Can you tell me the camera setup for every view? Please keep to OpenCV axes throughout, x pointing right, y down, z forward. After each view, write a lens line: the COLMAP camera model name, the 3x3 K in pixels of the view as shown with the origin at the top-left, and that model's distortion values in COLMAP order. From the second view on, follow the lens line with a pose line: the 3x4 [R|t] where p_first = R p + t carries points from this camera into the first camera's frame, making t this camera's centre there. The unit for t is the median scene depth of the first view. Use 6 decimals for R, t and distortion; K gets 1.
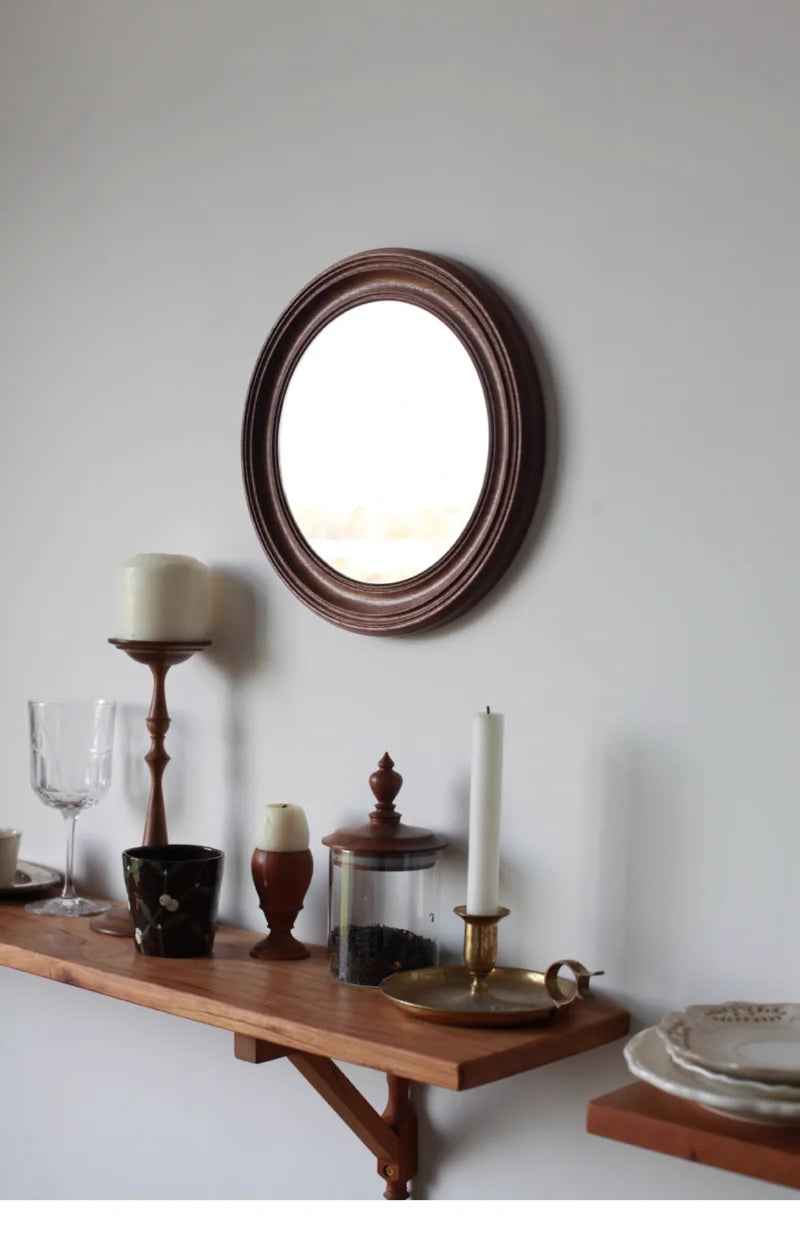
lens RADIAL K [[1780.2, 0, 400.3], [0, 1780.2, 621.5], [0, 0, 1]] dist [-0.206090, 0.000000]
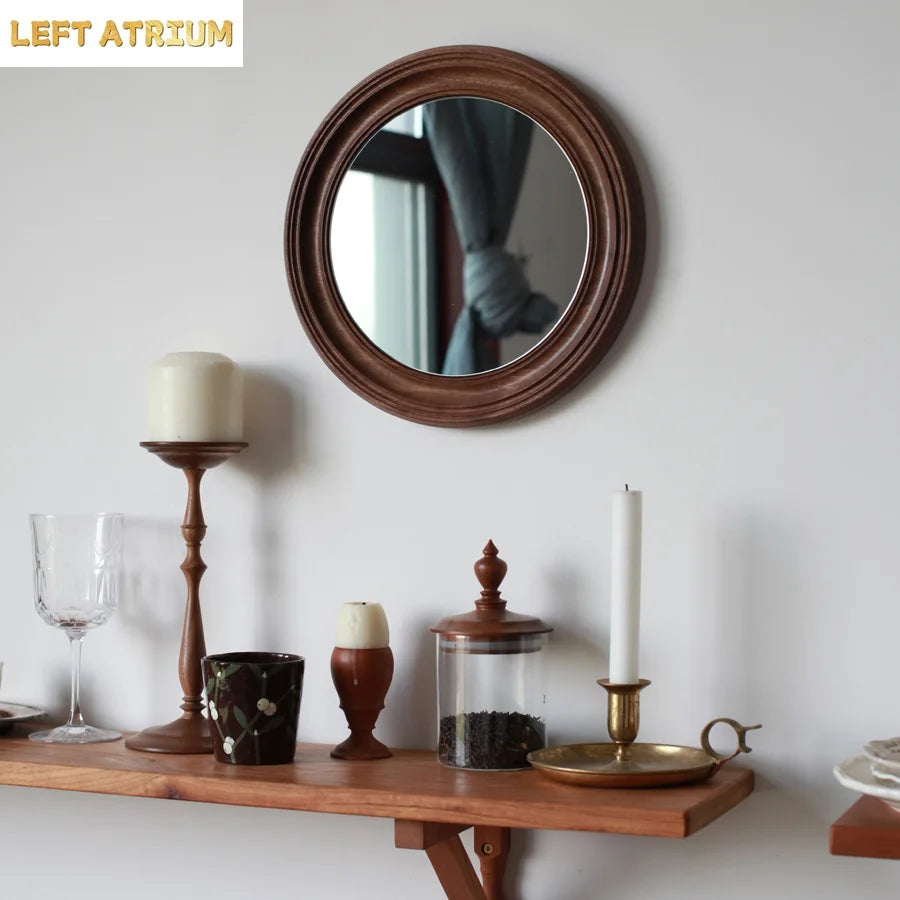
lens RADIAL K [[2012.5, 0, 455.2], [0, 2012.5, 447.1], [0, 0, 1]] dist [-0.246746, 0.000000]
pose [[0.940534, -0.018689, 0.339186, -0.401950], [0.028575, 0.999299, -0.024175, 0.046677], [-0.338497, 0.032429, 0.940409, -0.068490]]
